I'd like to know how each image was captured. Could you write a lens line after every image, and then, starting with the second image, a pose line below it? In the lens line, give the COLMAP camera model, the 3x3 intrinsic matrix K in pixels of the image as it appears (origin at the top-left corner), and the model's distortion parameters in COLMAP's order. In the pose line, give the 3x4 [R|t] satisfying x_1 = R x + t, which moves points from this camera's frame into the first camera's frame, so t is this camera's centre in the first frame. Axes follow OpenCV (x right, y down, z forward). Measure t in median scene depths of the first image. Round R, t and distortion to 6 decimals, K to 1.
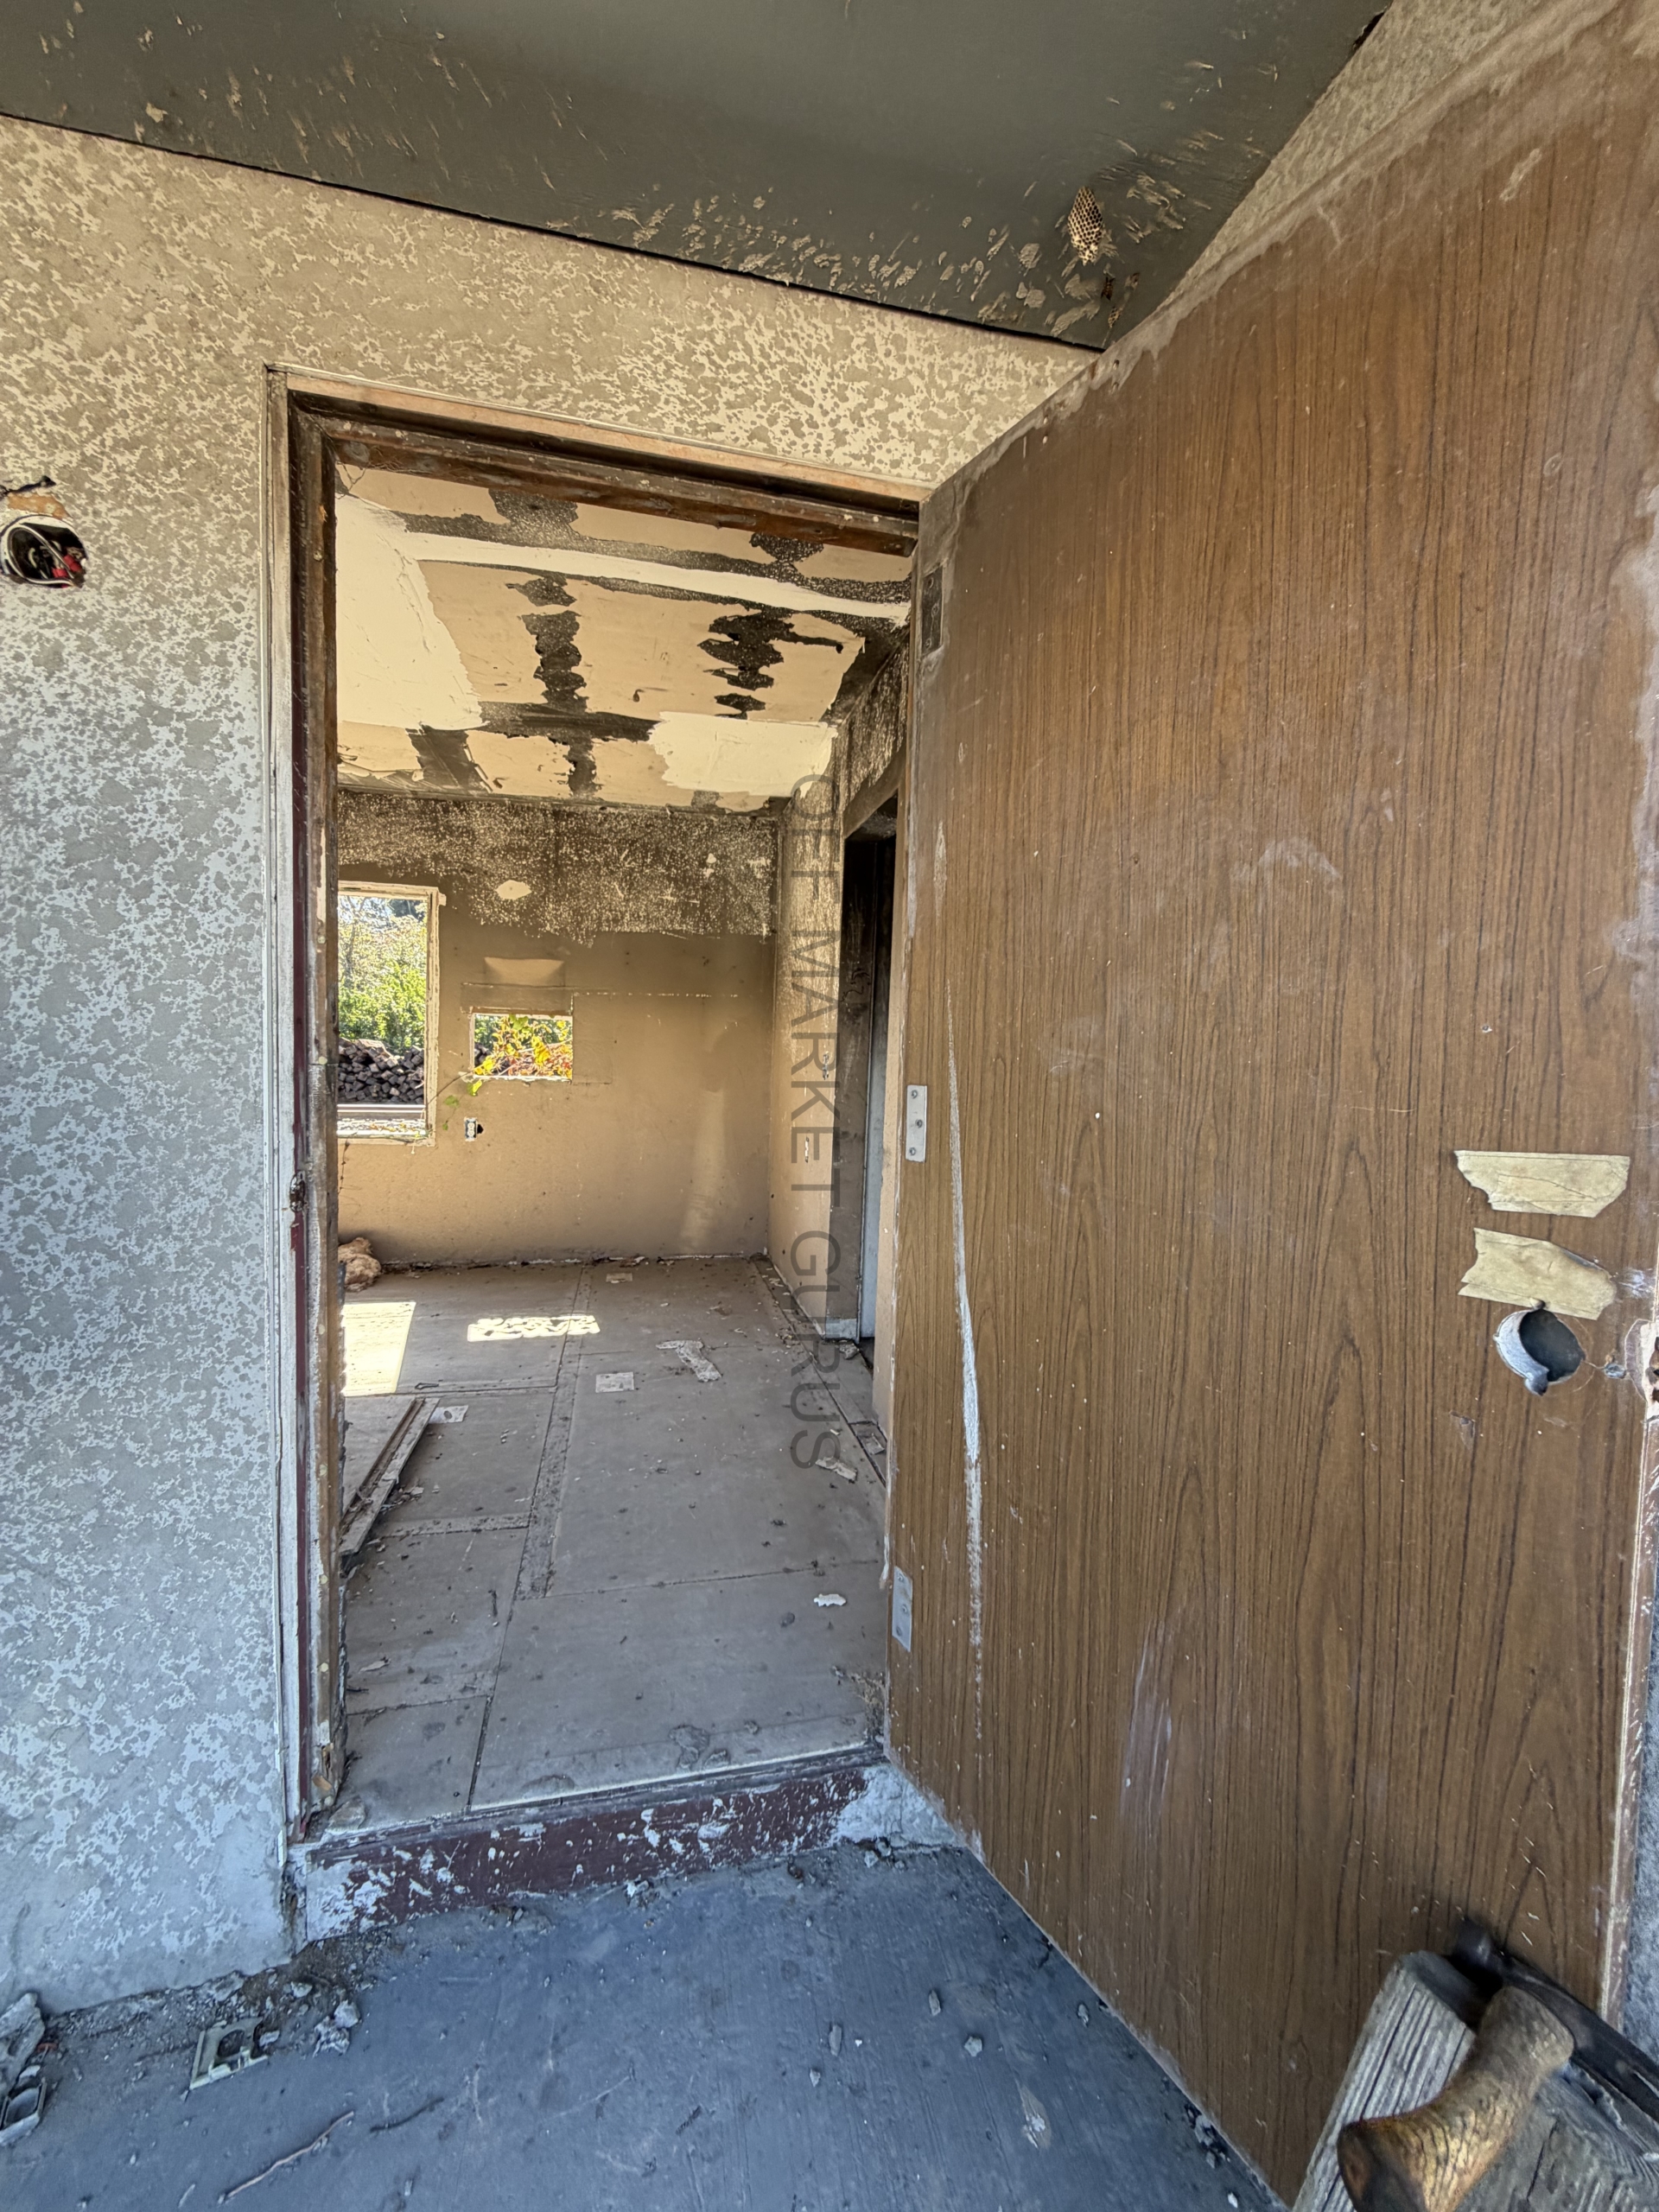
lens RADIAL K [[879.0, 0, 829.9], [0, 879.0, 1096.7], [0, 0, 1]] dist [-0.002053, -0.000024]
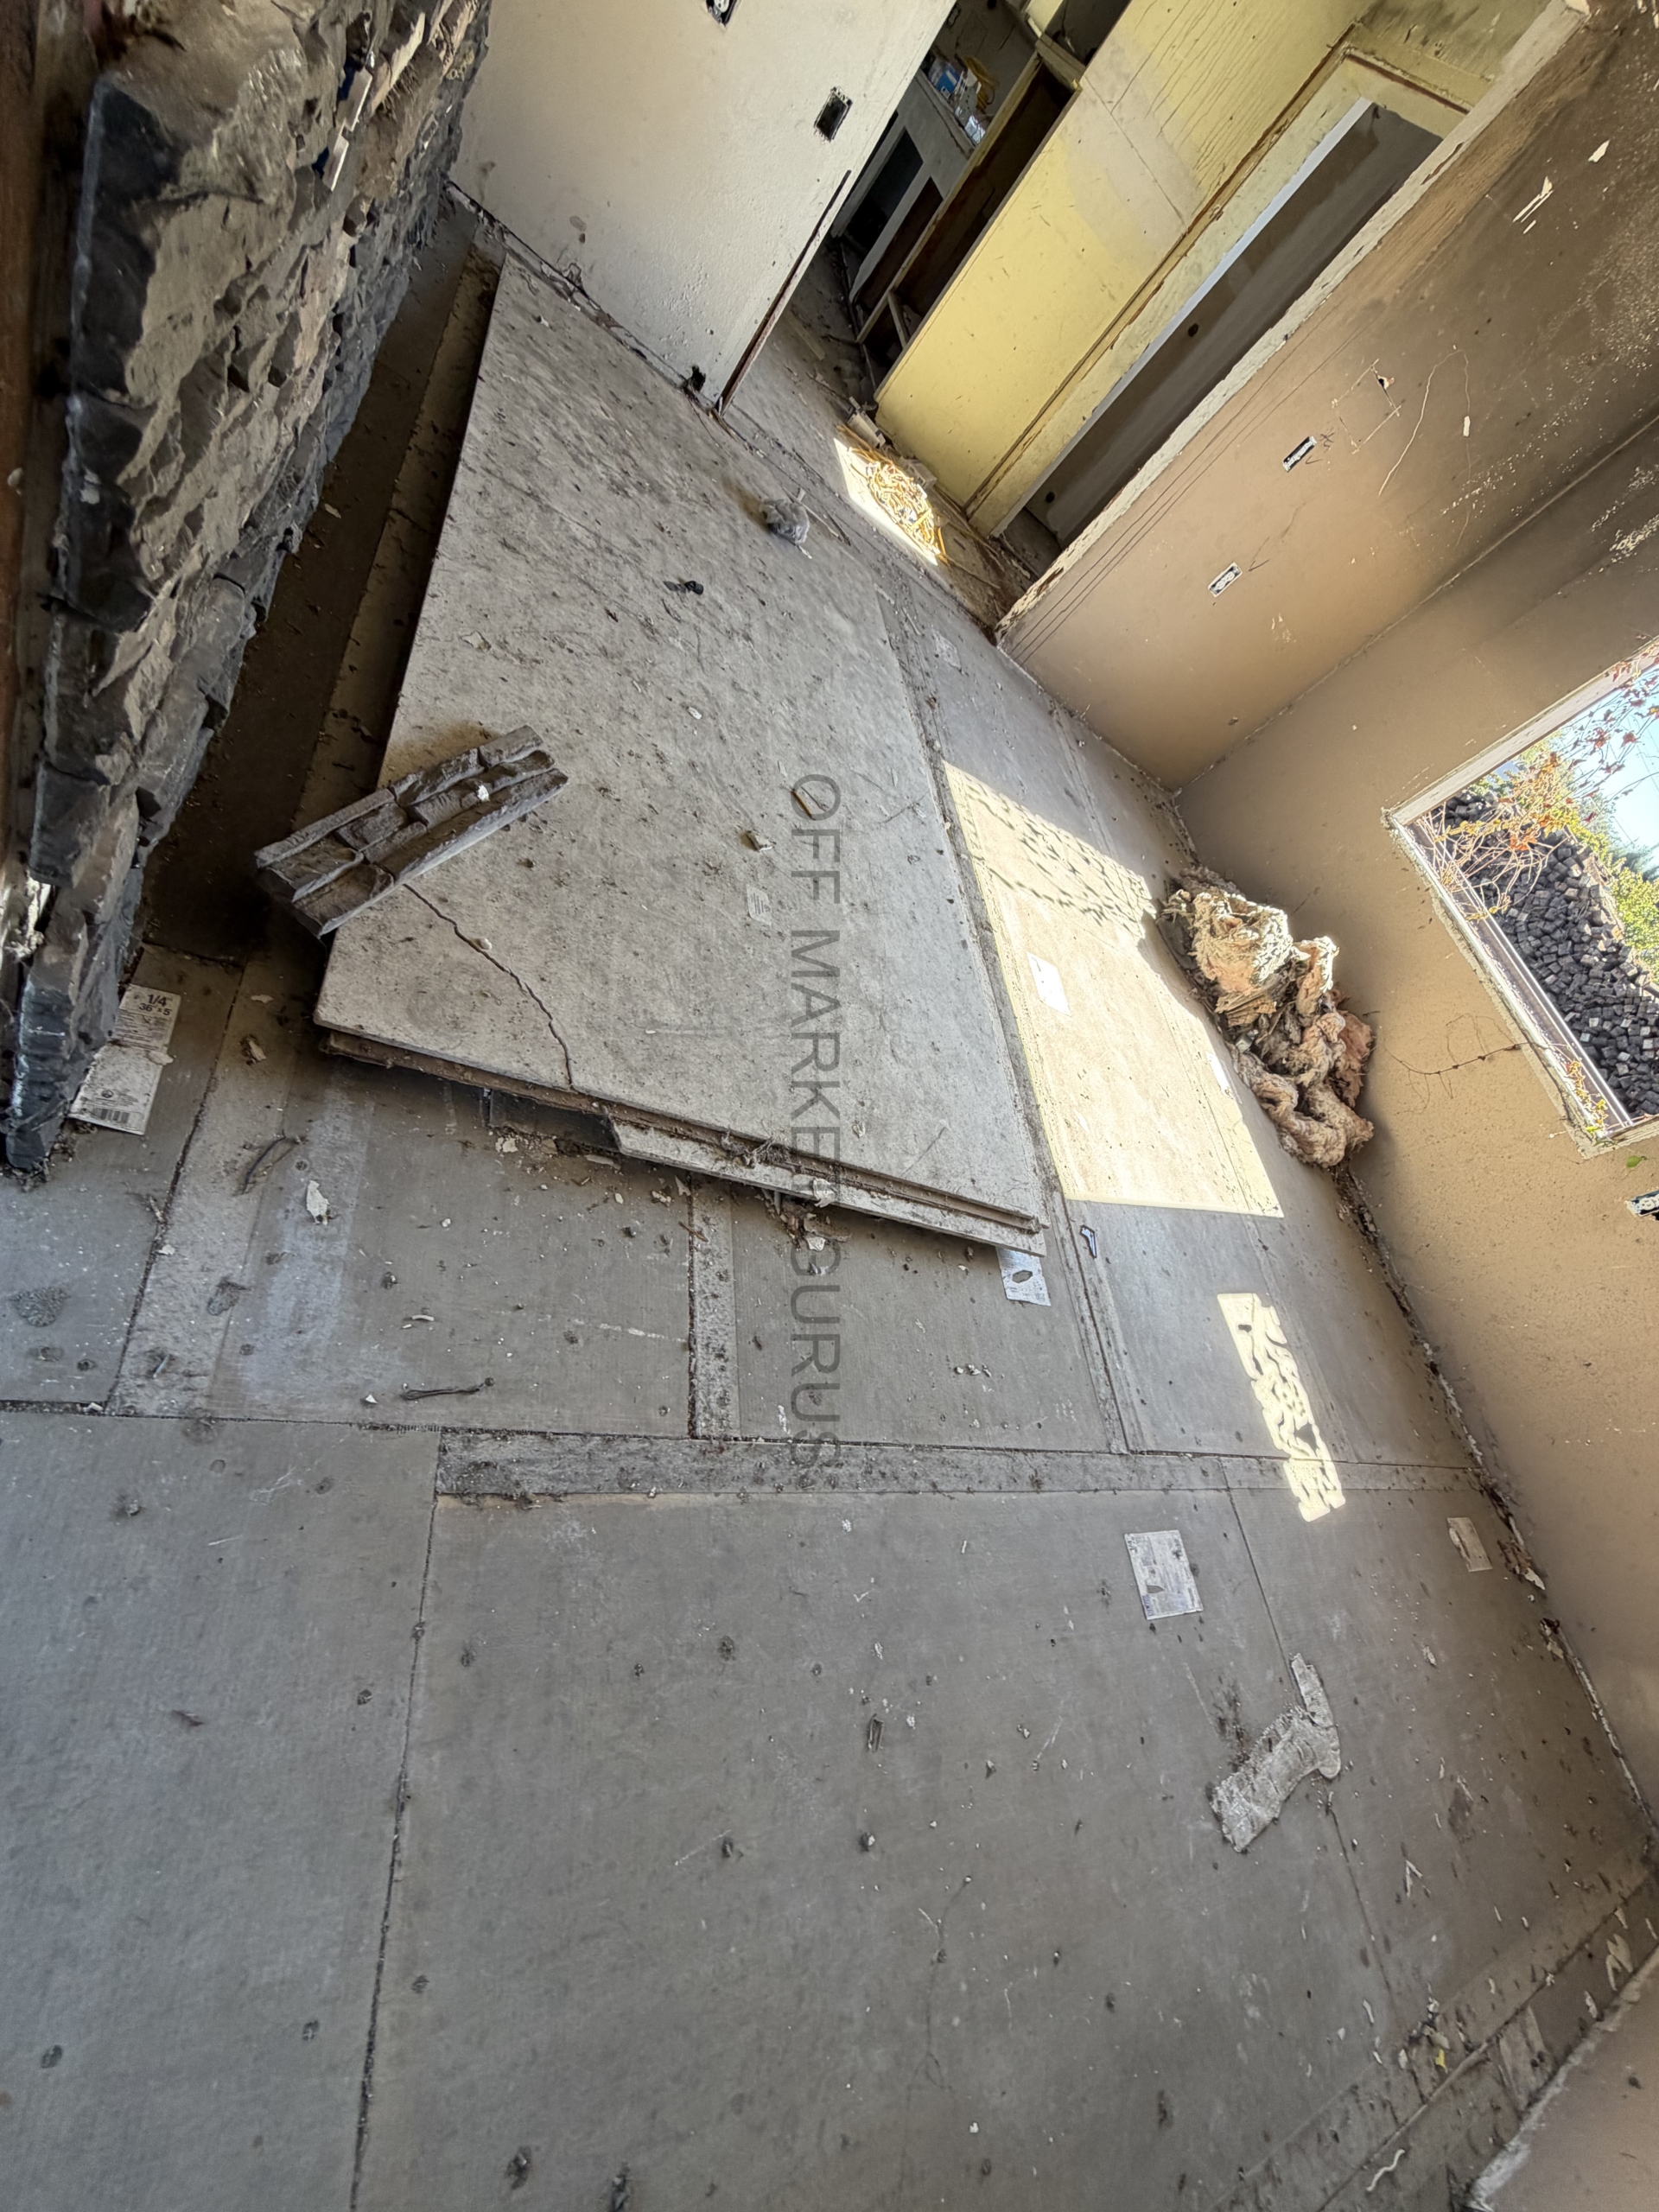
lens RADIAL K [[879.0, 0, 831.1], [0, 879.0, 1100.6], [0, 0, 1]] dist [-0.002053, -0.000024]
pose [[-0.051956, 0.754624, -0.654098, -0.081152], [-0.656428, 0.467798, 0.591834, 0.023601], [0.752598, 0.460117, 0.471051, 0.362766]]
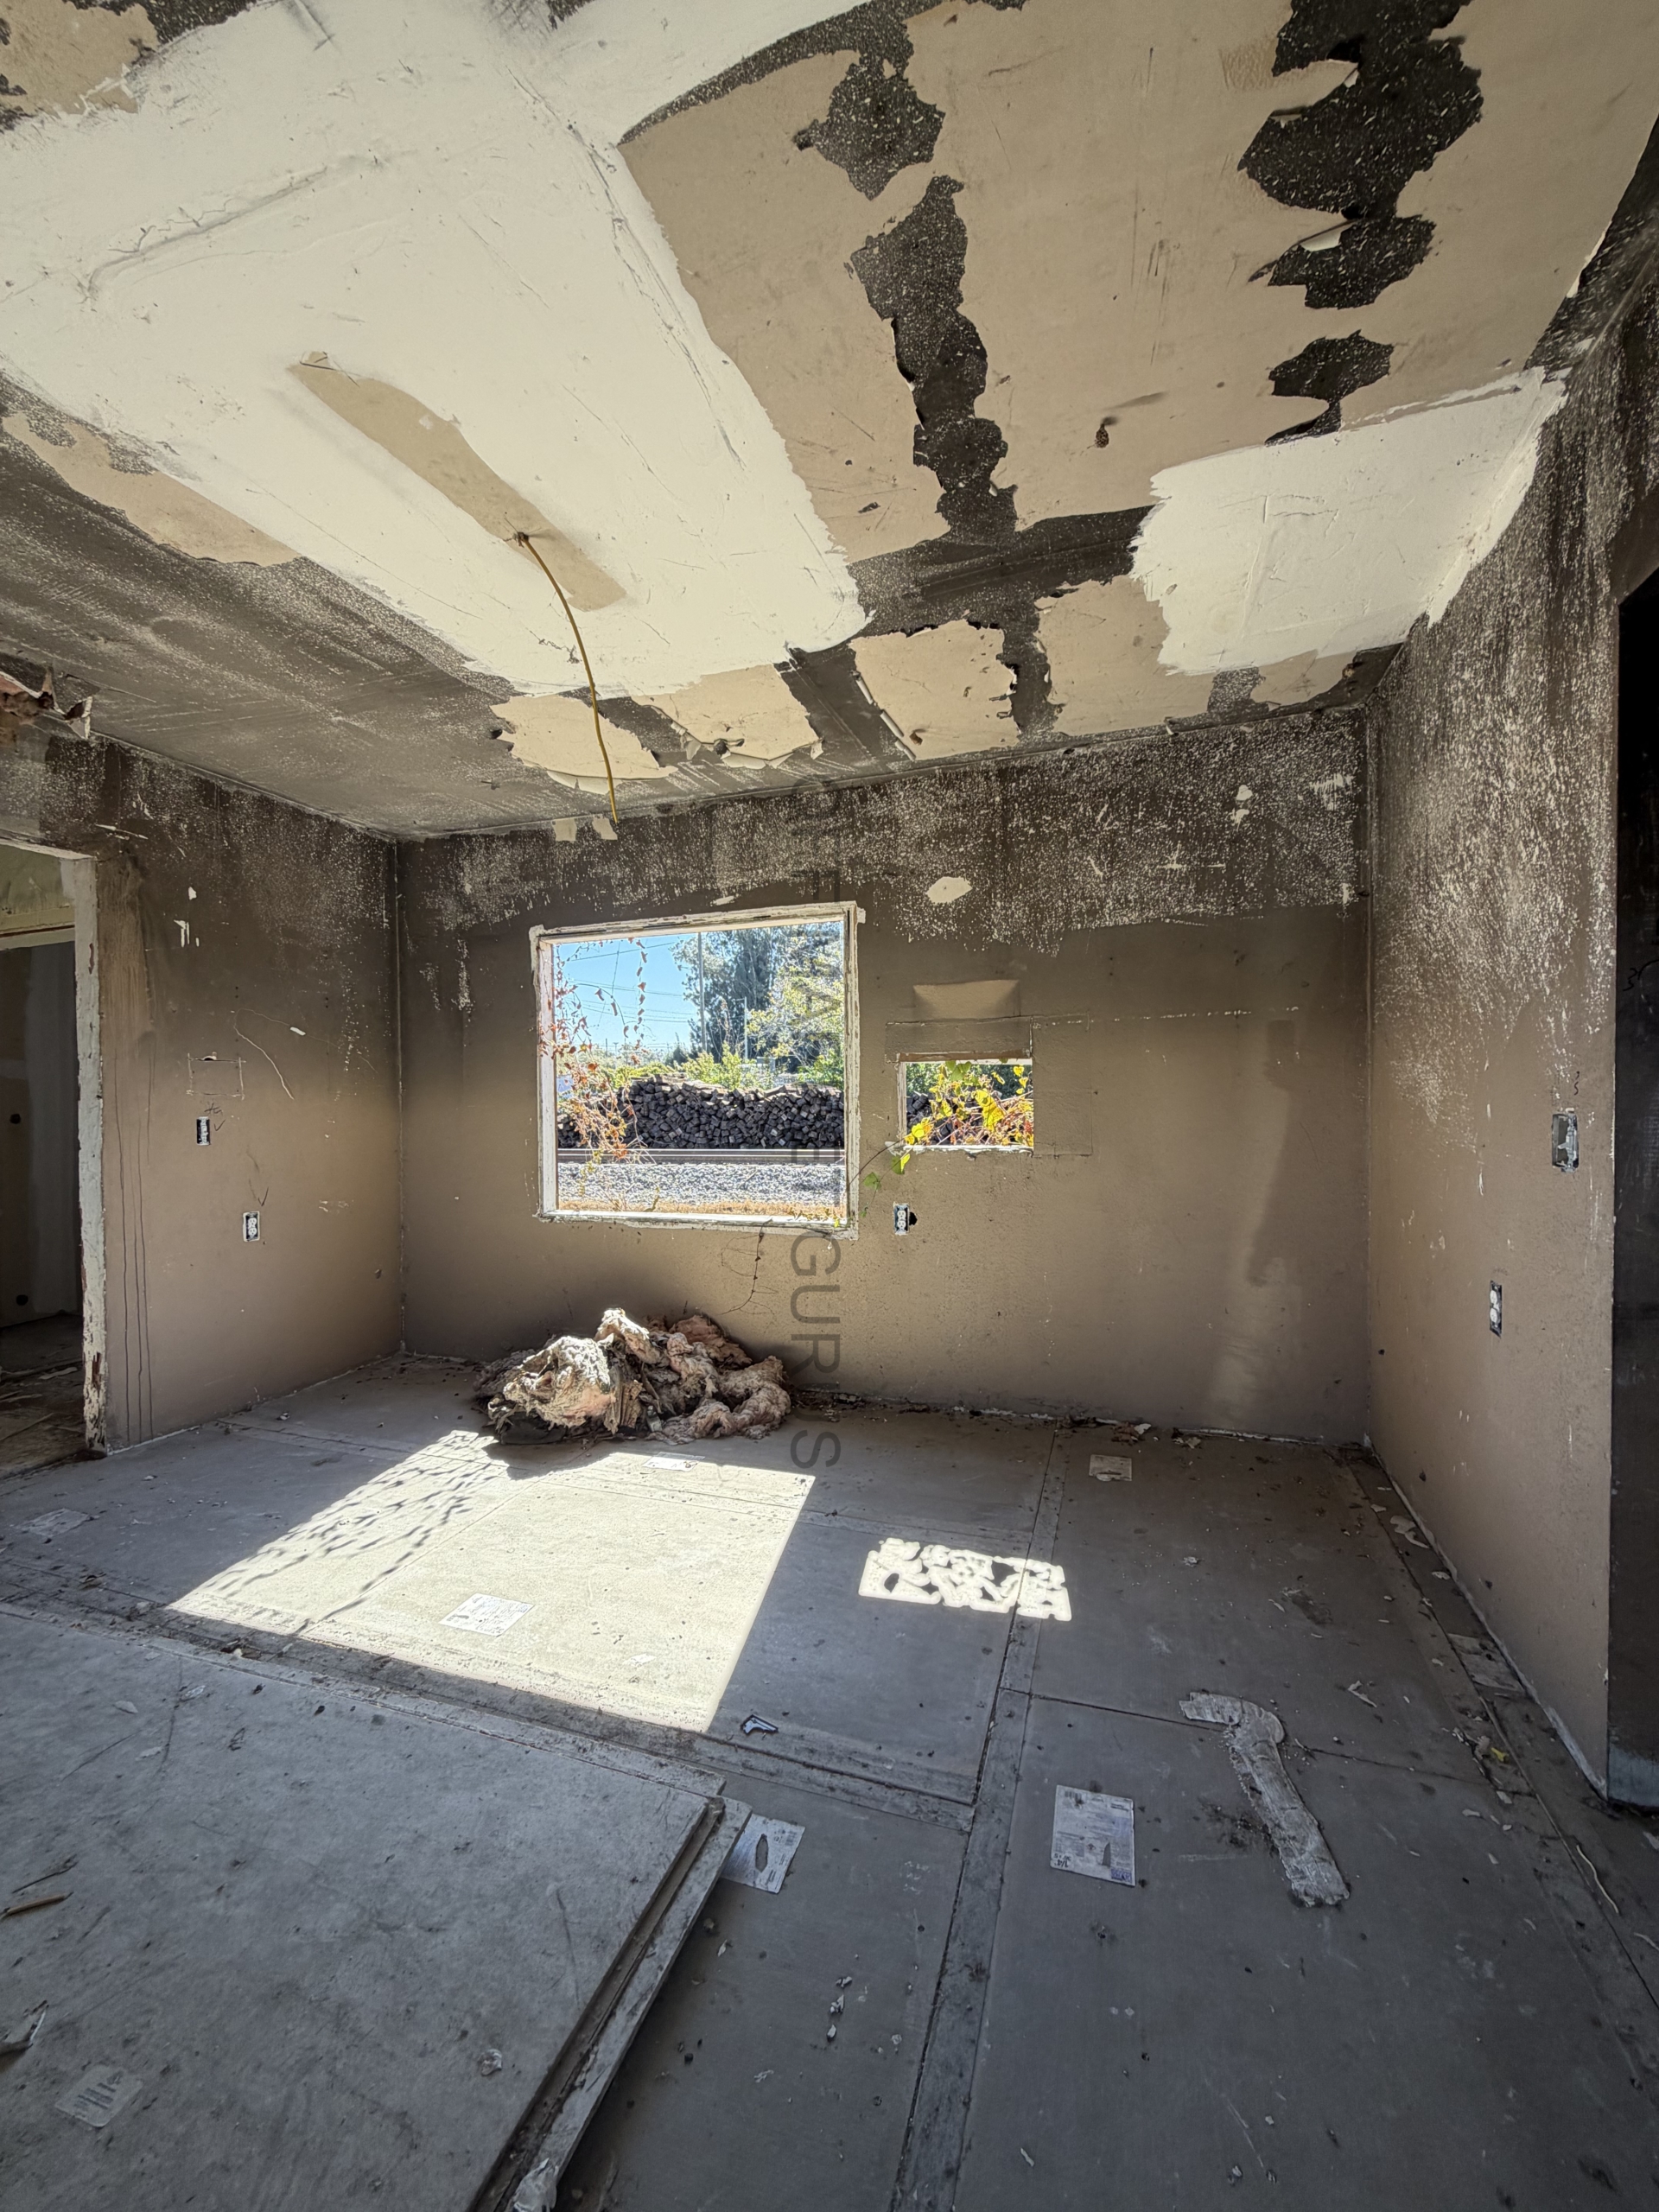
lens RADIAL K [[879.0, 0, 832.5], [0, 879.0, 1101.0], [0, 0, 1]] dist [-0.002053, -0.000024]
pose [[0.851984, -0.033490, -0.522496, -0.074965], [0.014790, 0.999093, -0.039922, -0.036262], [0.523359, 0.026285, 0.851707, 0.368357]]
